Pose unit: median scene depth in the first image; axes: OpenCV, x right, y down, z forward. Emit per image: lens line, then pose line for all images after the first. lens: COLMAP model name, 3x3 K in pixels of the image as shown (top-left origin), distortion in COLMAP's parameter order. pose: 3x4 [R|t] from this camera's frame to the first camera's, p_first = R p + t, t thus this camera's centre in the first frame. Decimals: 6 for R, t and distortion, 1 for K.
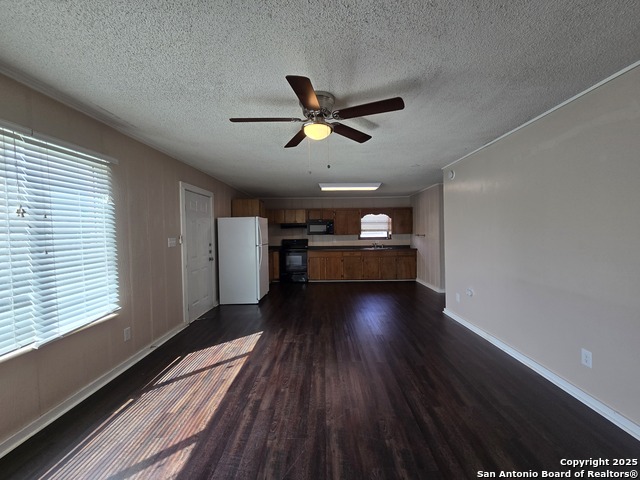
lens RADIAL K [[261.3, 0, 326.9], [0, 261.3, 242.4], [0, 0, 1]] dist [-0.001775, 0.000590]
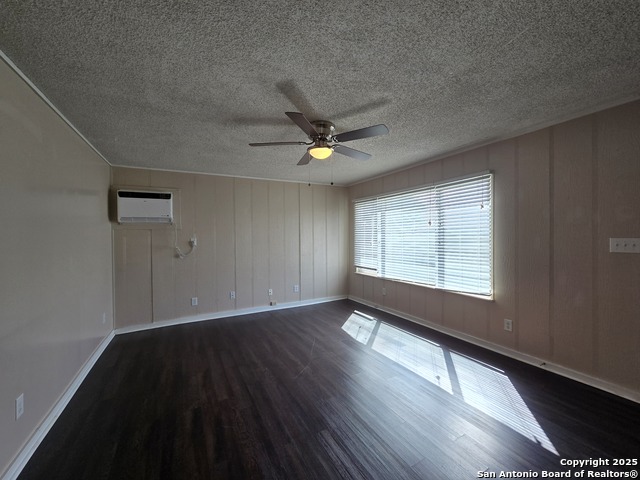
lens RADIAL K [[261.3, 0, 324.1], [0, 261.3, 236.5], [0, 0, 1]] dist [-0.001775, 0.000590]
pose [[-0.879802, 0.030760, -0.474343, 0.279307], [0.007921, 0.998714, 0.050072, -0.052108], [0.475274, 0.040296, -0.878915, 1.081915]]
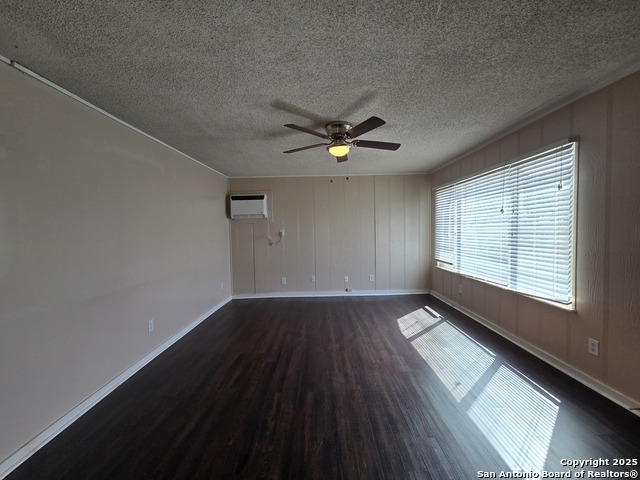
lens RADIAL K [[261.3, 0, 326.3], [0, 261.3, 236.3], [0, 0, 1]] dist [-0.001775, 0.000590]
pose [[-0.999282, 0.036935, -0.008494, 0.028973], [0.036253, 0.996898, 0.069861, -0.048154], [0.011048, 0.069502, -0.997521, 1.212171]]
